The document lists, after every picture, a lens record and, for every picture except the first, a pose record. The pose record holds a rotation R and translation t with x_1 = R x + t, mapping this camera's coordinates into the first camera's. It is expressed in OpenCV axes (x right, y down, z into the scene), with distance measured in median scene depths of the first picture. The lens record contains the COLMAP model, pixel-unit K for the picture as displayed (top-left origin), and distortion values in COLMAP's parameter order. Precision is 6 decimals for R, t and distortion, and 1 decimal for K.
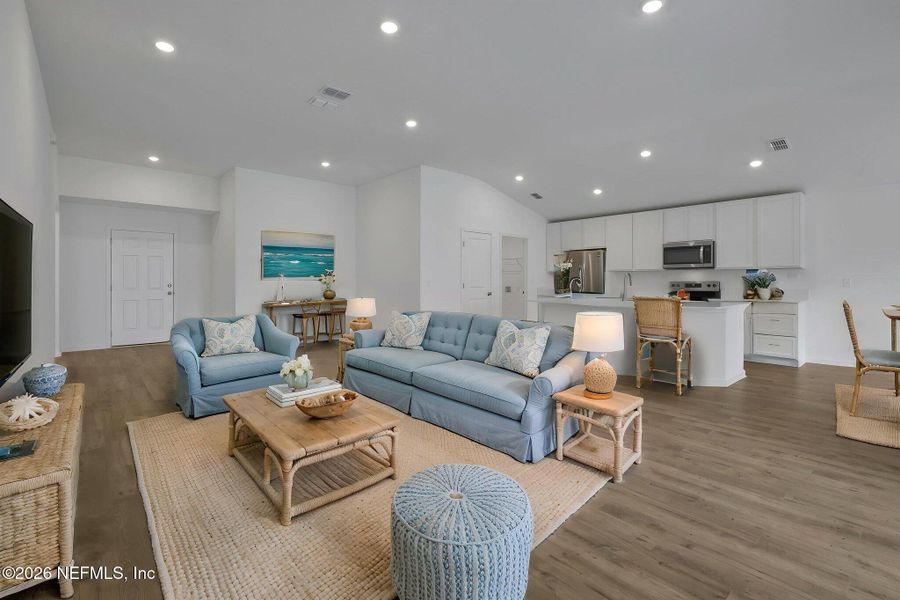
lens RADIAL K [[411.2, 0, 448.1], [0, 411.2, 285.0], [0, 0, 1]] dist [-0.000901, -0.000578]
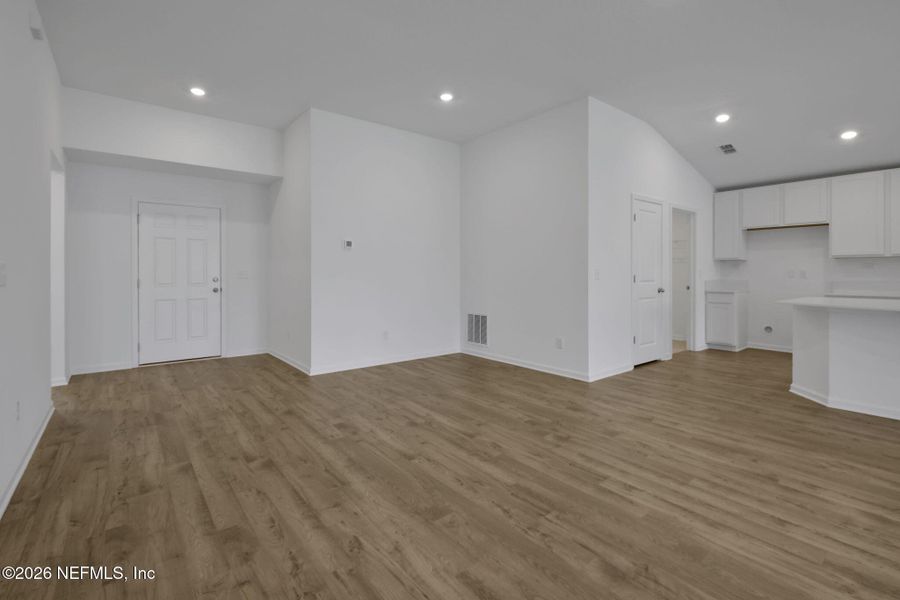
lens RADIAL K [[412.6, 0, 445.4], [0, 412.6, 274.1], [0, 0, 1]] dist [-0.001782, -0.000111]
pose [[0.998517, -0.003054, -0.054348, -0.243159], [0.002865, 0.999990, -0.003559, -0.004893], [0.054358, 0.003398, 0.998516, 0.307639]]
